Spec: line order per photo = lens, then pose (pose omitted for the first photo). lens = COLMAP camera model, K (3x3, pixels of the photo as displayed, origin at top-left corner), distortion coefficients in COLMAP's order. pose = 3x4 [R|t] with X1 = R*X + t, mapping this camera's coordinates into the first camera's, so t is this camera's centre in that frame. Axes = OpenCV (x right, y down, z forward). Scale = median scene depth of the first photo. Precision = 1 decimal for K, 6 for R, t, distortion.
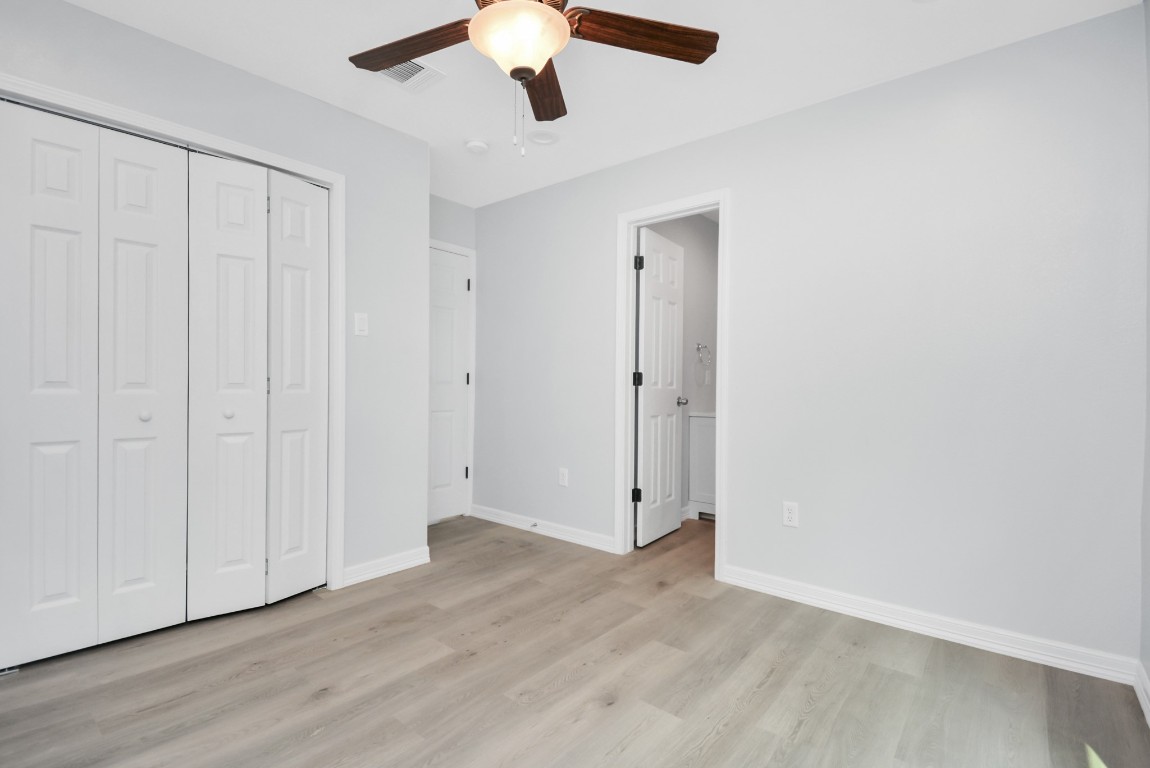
lens RADIAL K [[520.7, 0, 575.0], [0, 520.7, 384.0], [0, 0, 1]] dist [-0.000647, -0.013440]
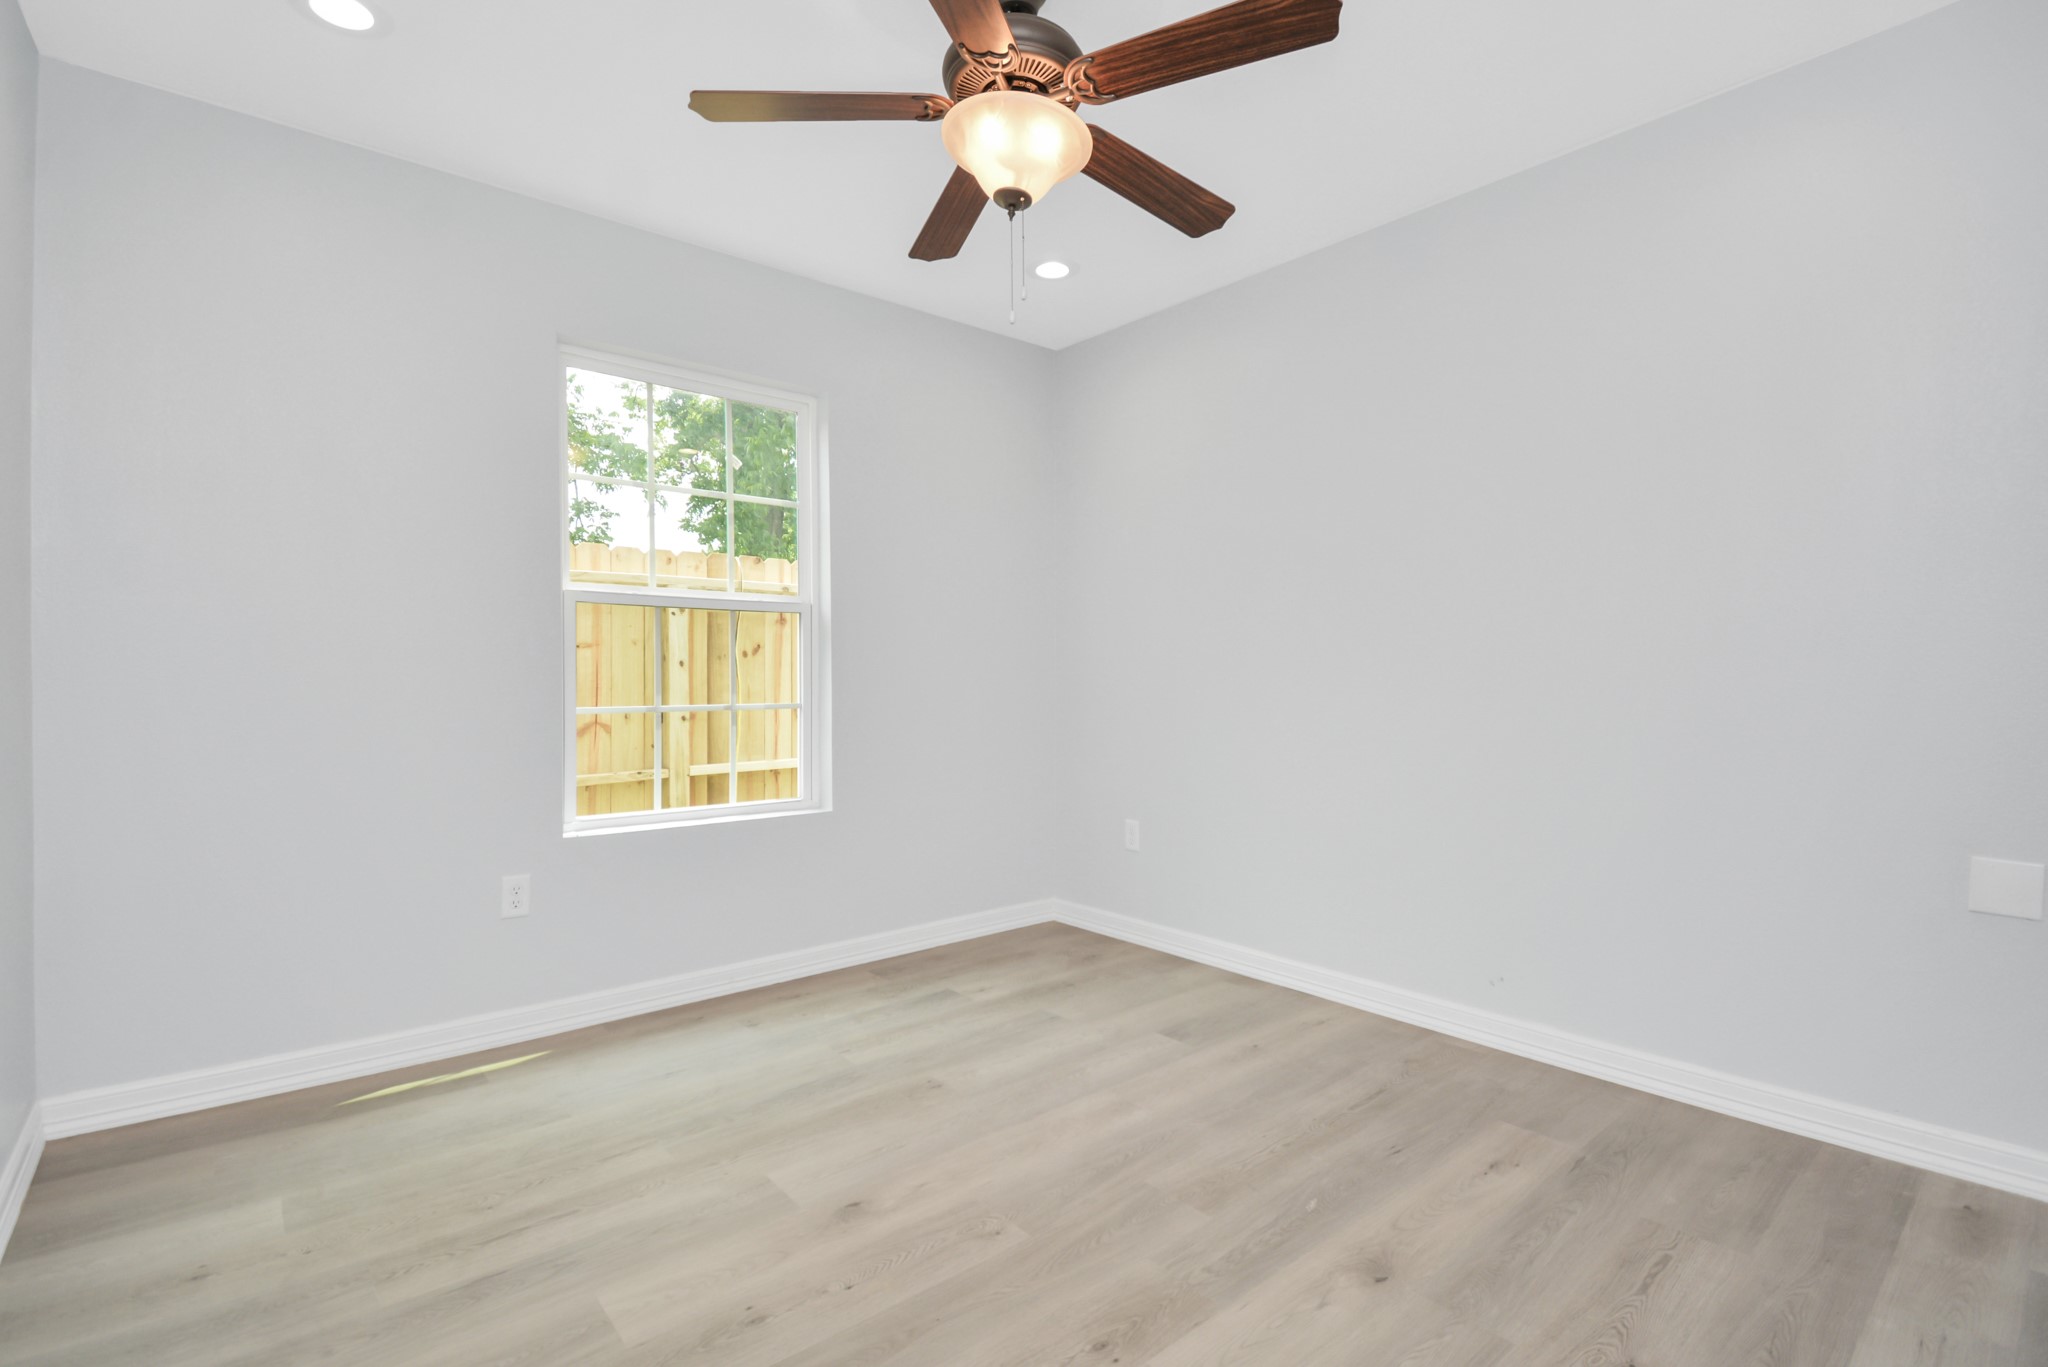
lens RADIAL K [[949.8, 0, 1044.3], [0, 949.8, 691.9], [0, 0, 1]] dist [0.022149, -0.029062]
pose [[-0.986928, -0.013269, 0.160615, -0.258731], [-0.010765, 0.999807, 0.016453, 0.005646], [-0.160802, 0.014509, -0.986880, 1.669752]]
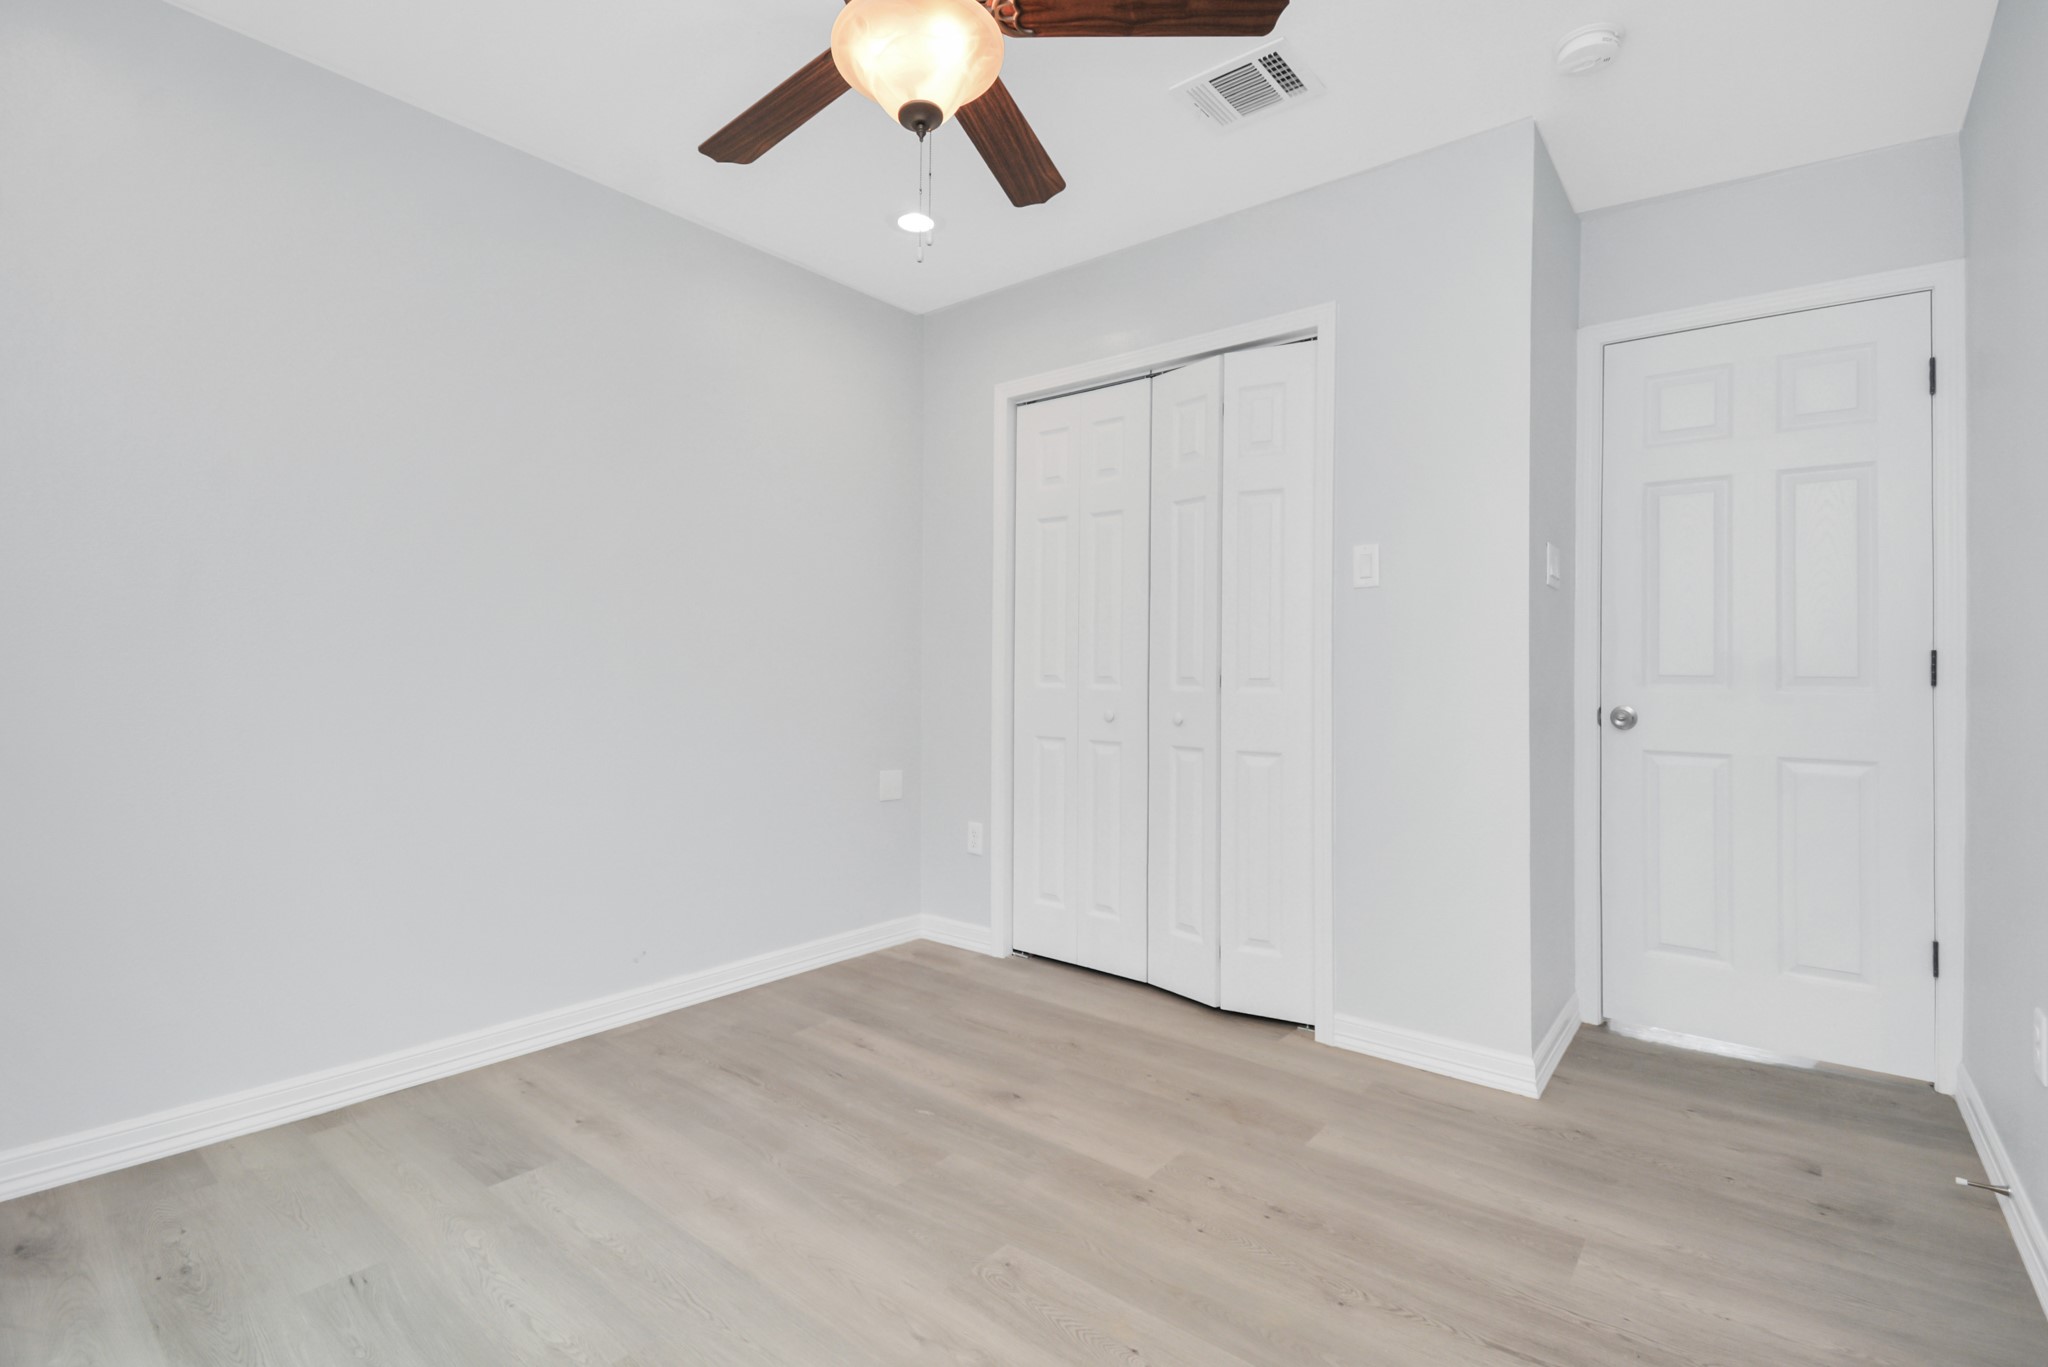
lens RADIAL K [[949.8, 0, 1044.3], [0, 949.8, 691.9], [0, 0, 1]] dist [0.022149, -0.029062]
pose [[0.027356, 0.005832, -0.999609, 0.716409], [-0.012108, 0.999912, 0.005503, 0.015926], [0.999552, 0.011953, 0.027424, 0.847308]]
